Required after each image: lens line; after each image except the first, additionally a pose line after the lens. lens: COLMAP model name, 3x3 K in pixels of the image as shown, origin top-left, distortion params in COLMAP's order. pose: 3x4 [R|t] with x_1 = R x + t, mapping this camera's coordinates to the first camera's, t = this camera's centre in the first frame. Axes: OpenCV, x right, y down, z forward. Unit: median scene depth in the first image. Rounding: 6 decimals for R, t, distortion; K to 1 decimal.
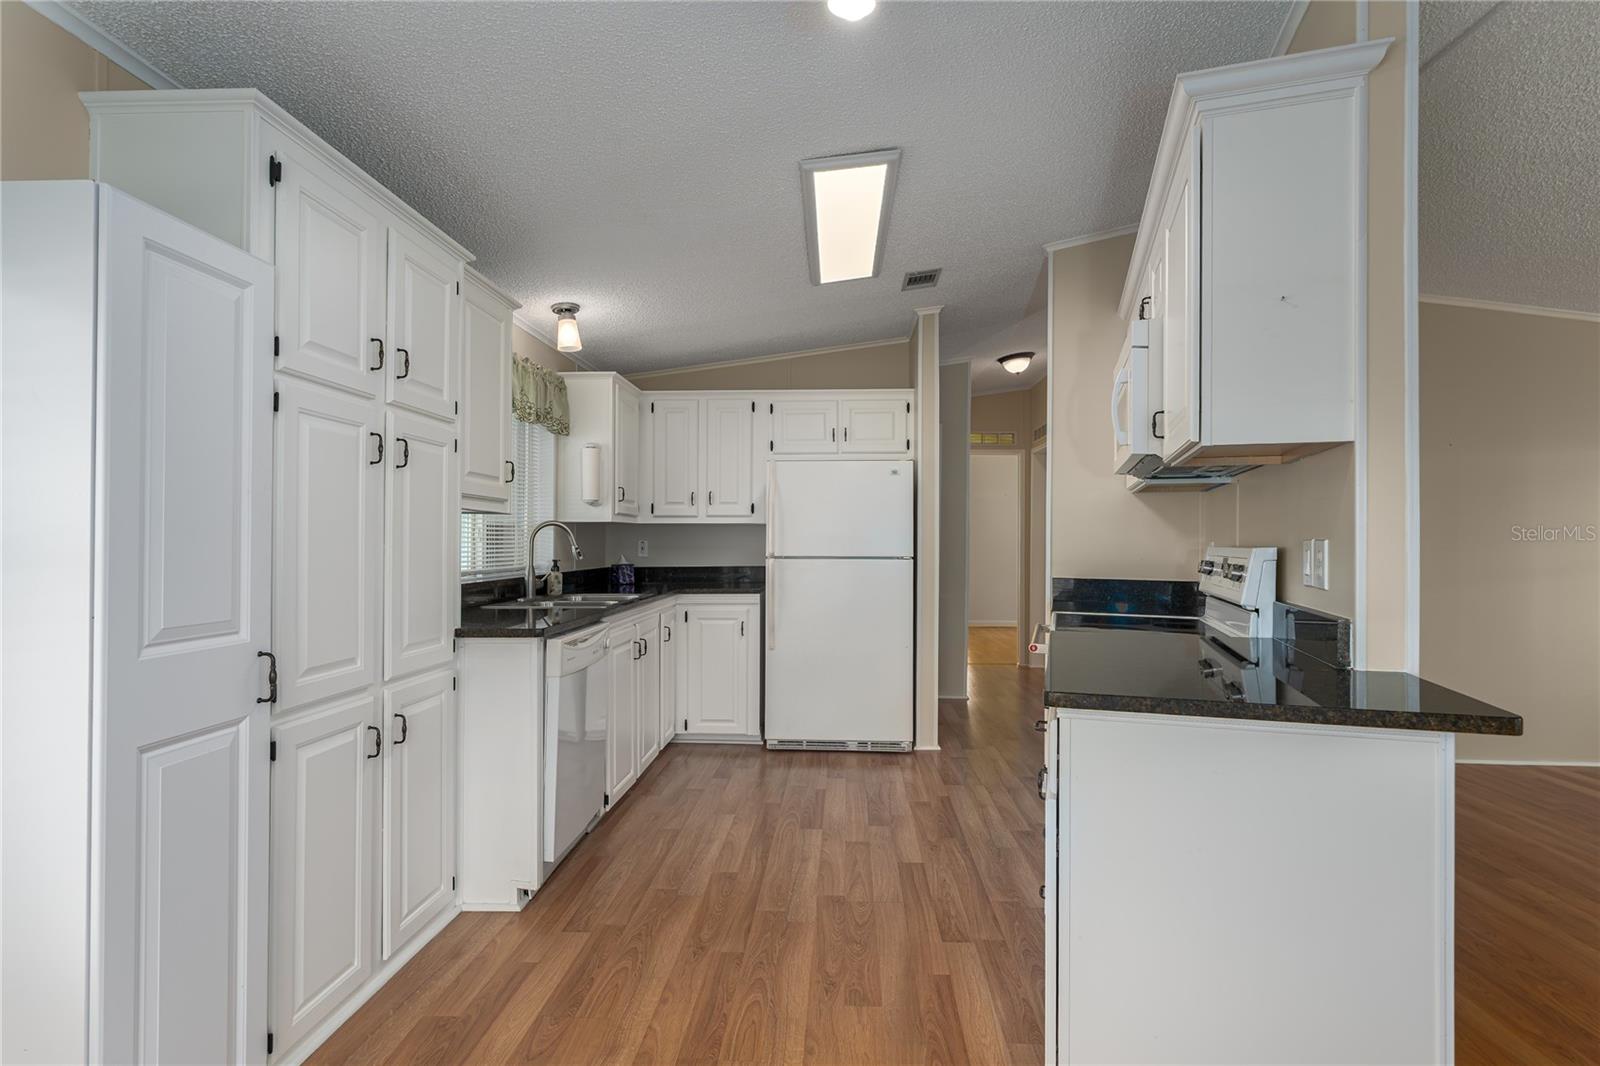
lens RADIAL K [[790.1, 0, 811.8], [0, 790.1, 539.0], [0, 0, 1]] dist [0.002674, 0.003182]
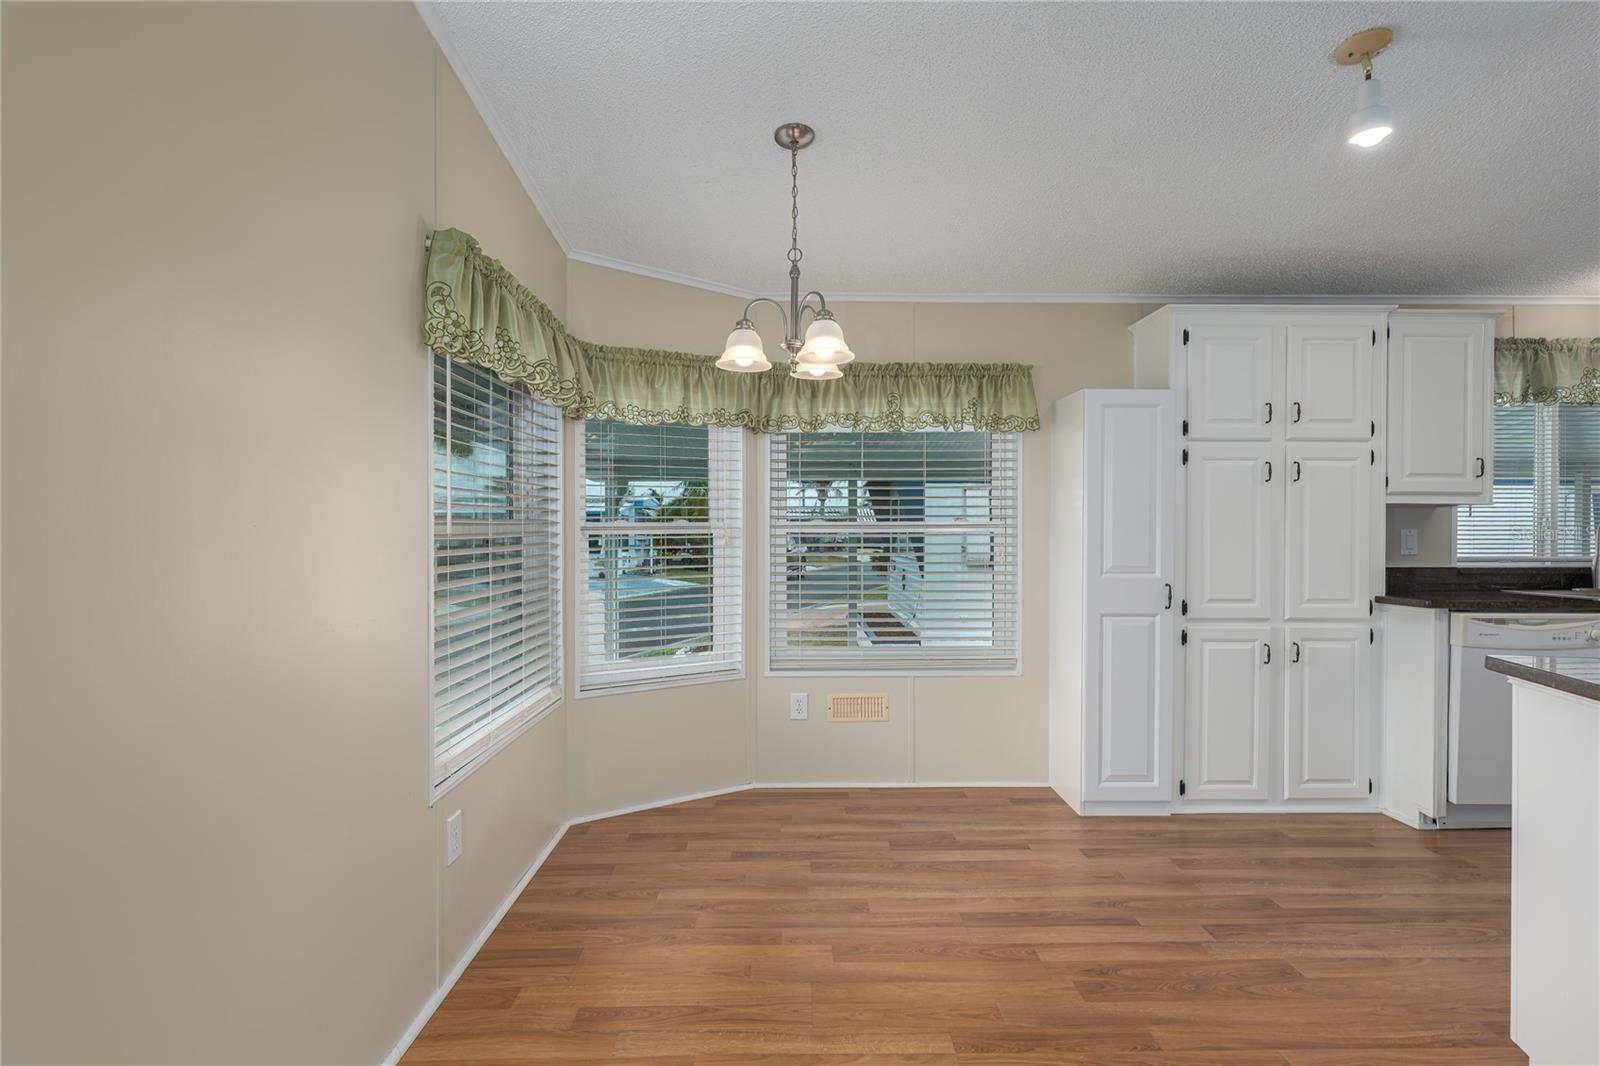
lens RADIAL K [[790.1, 0, 810.6], [0, 790.1, 547.1], [0, 0, 1]] dist [0.002674, 0.003182]
pose [[0.067616, 0.006070, -0.997693, 0.941567], [-0.001216, 0.999981, 0.006002, 0.028803], [0.997711, 0.000807, 0.067622, -0.033128]]
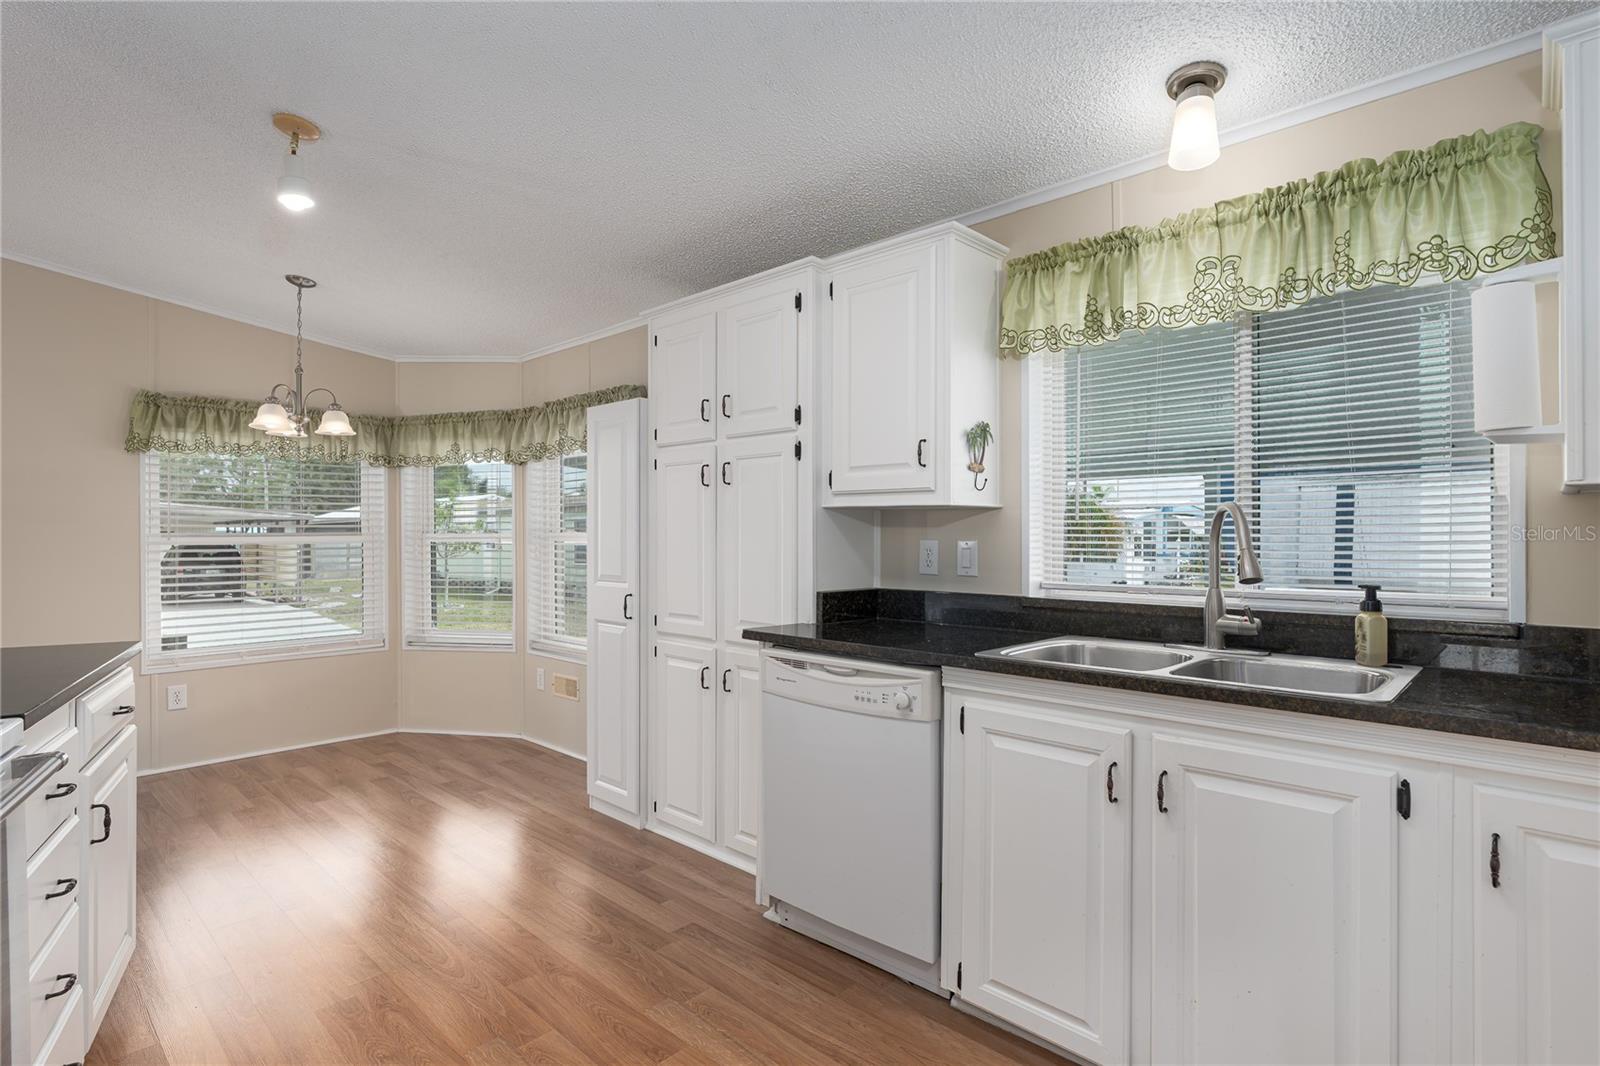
lens RADIAL K [[790.1, 0, 794.9], [0, 790.1, 540.7], [0, 0, 1]] dist [0.002674, 0.003182]
pose [[-0.652414, -0.010583, -0.757789, 0.418439], [-0.012008, 0.999921, -0.003626, 0.007716], [0.757768, 0.006734, -0.652489, 1.962399]]
